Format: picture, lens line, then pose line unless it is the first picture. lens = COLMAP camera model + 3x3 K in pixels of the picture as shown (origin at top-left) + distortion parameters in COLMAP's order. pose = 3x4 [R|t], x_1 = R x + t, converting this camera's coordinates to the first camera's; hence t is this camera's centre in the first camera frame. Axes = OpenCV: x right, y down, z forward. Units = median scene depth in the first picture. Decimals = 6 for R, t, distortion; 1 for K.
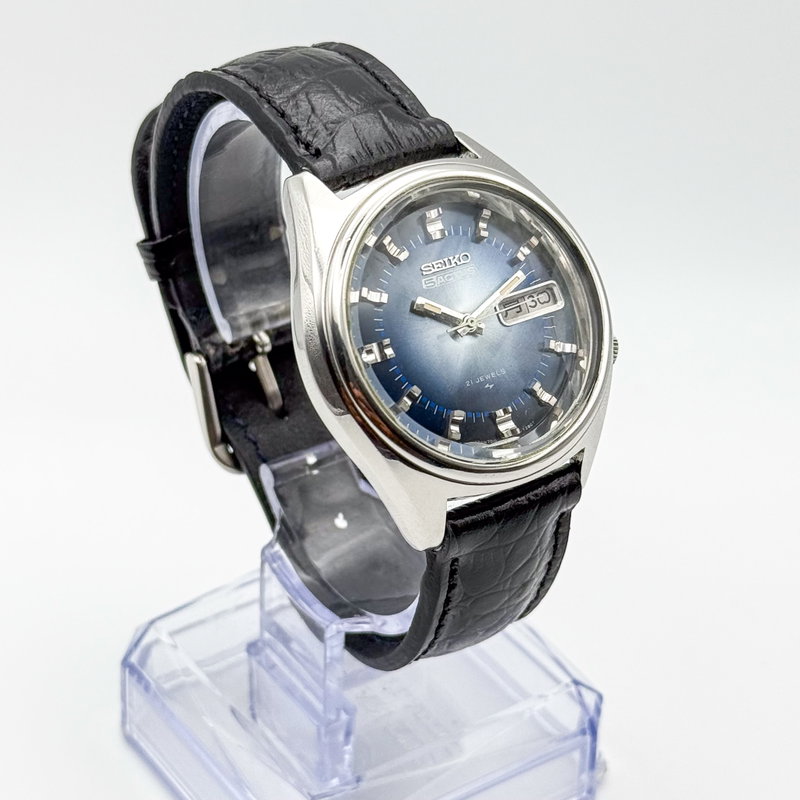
lens RADIAL K [[2217.7, 0, 400.0], [0, 2217.7, 400.0], [0, 0, 1]] dist [0.029717, 0.548231]
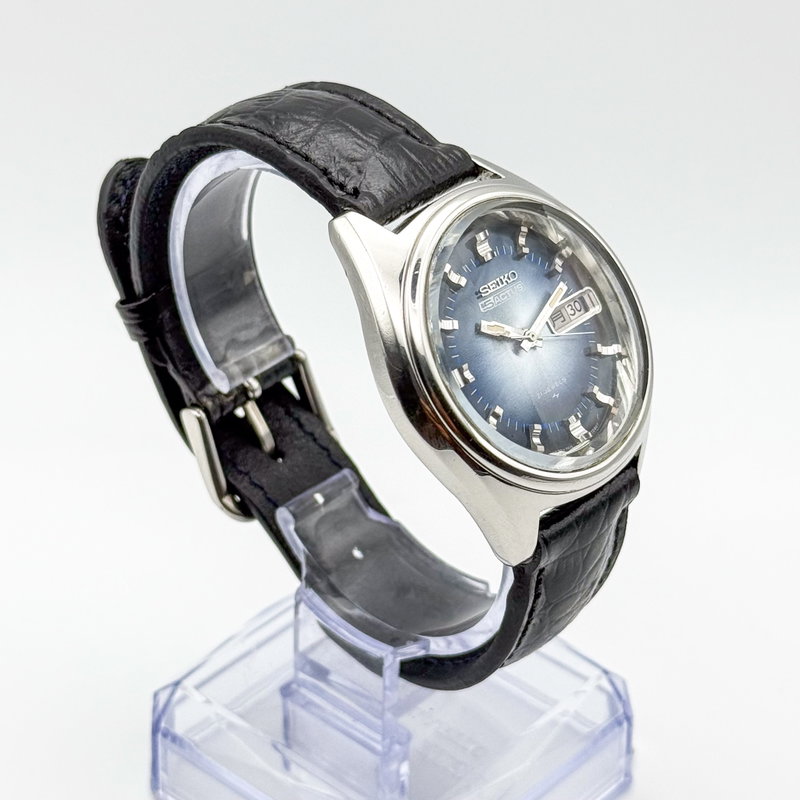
lens RADIAL K [[2217.7, 0, 400.0], [0, 2217.7, 400.0], [0, 0, 1]] dist [0.029717, 0.548231]
pose [[0.973371, -0.139279, 0.182071, -0.197624], [0.140169, 0.990095, 0.008034, -0.020924], [-0.181387, 0.017701, 0.983253, 0.004008]]
